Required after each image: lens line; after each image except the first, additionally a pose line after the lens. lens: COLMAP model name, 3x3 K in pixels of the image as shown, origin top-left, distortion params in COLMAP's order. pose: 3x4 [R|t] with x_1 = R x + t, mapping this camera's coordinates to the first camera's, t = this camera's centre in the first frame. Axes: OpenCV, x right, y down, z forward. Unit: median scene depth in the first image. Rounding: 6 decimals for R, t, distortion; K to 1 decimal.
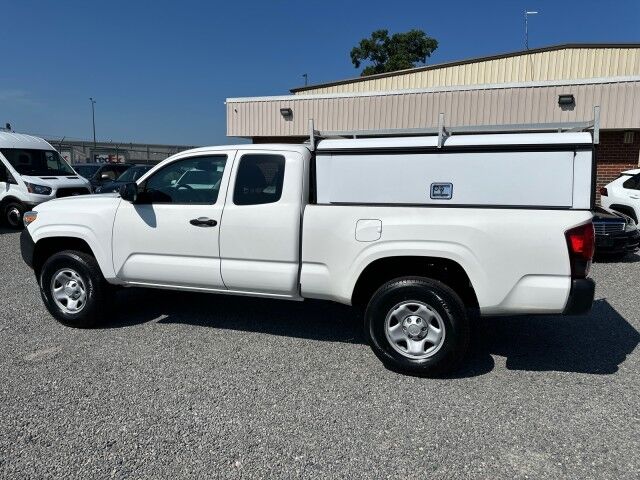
lens RADIAL K [[446.4, 0, 320.0], [0, 446.4, 240.0], [0, 0, 1]] dist [0.083983, -0.112111]
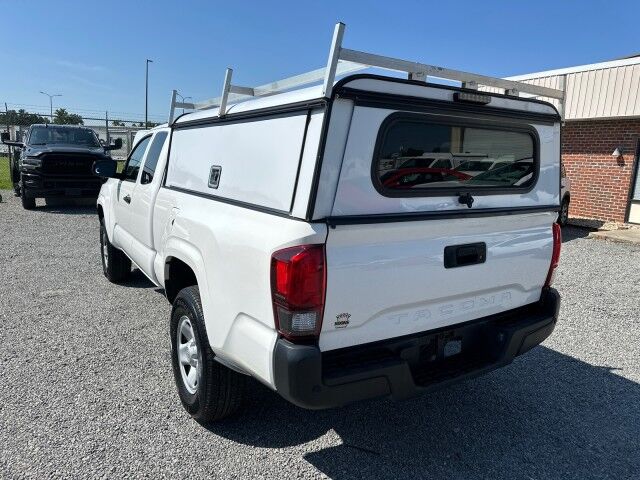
lens RADIAL K [[451.6, 0, 318.7], [0, 451.6, 243.3], [0, 0, 1]] dist [0.060027, -0.063194]
pose [[0.772950, 0.136765, -0.619551, 0.754388], [-0.123634, 0.990239, 0.064348, -0.061099], [0.622304, 0.026859, 0.782315, 0.460002]]
